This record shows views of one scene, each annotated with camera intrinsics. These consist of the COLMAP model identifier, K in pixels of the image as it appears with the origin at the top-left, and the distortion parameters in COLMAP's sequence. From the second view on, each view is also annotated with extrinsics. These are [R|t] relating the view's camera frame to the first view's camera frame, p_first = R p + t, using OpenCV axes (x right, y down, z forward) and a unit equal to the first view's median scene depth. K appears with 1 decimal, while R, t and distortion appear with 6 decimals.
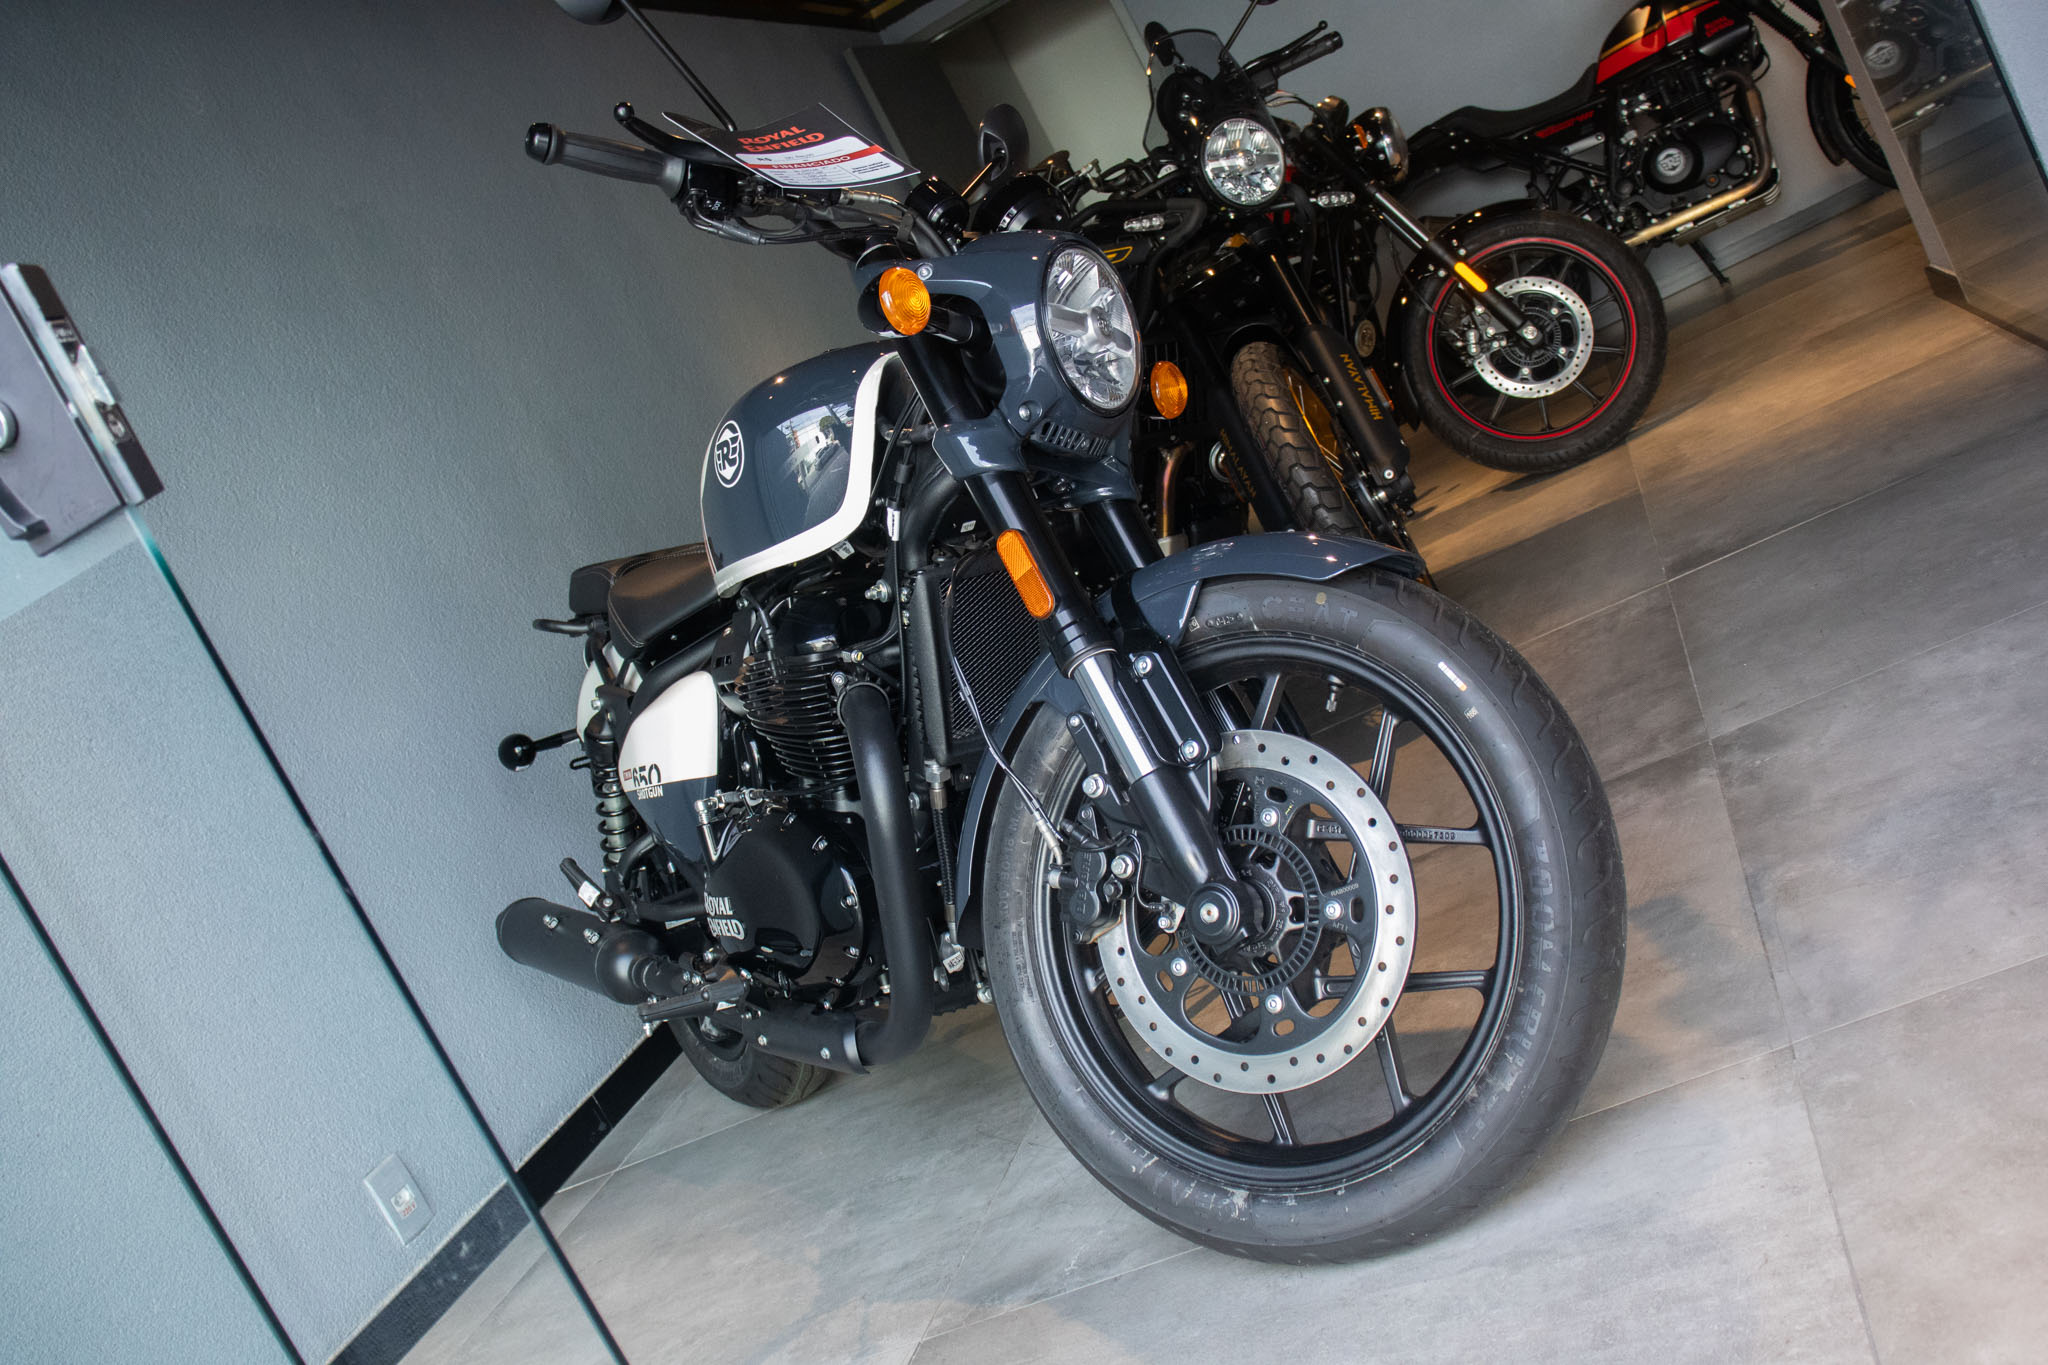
lens RADIAL K [[2169.6, 0, 1024.0], [0, 2169.6, 682.5], [0, 0, 1]] dist [-0.076950, 0.016843]
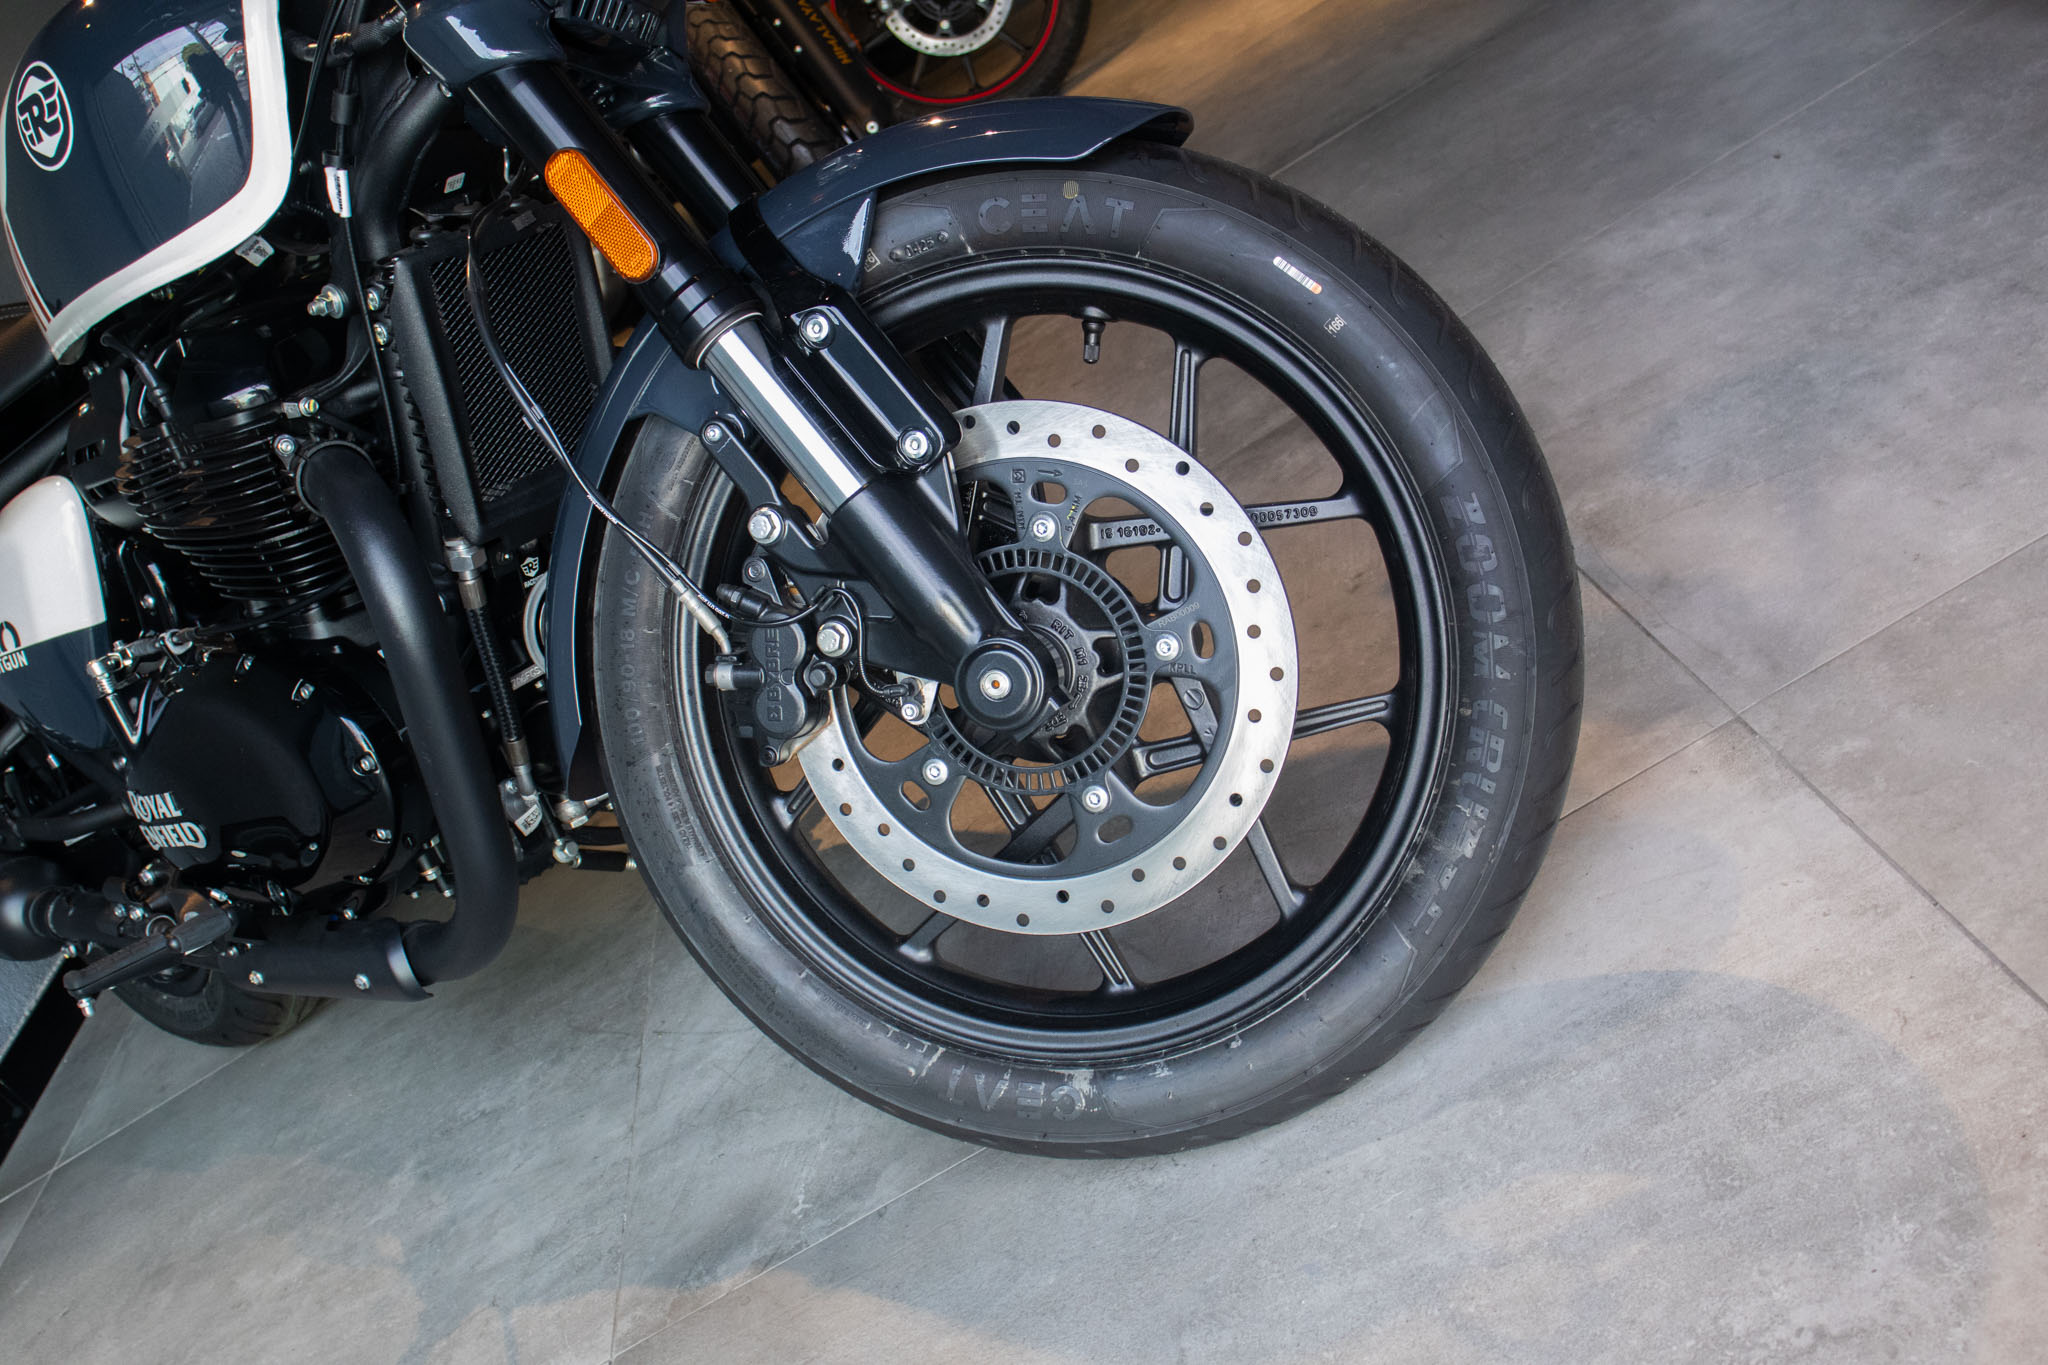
lens RADIAL K [[2014.2, 0, 1024.0], [0, 2014.2, 682.5], [0, 0, 1]] dist [-0.140034, 0.209140]
pose [[0.930433, -0.182972, 0.317515, -0.082541], [0.144076, 0.979305, 0.142141, 0.016585], [-0.336952, -0.086506, 0.937539, 0.349279]]
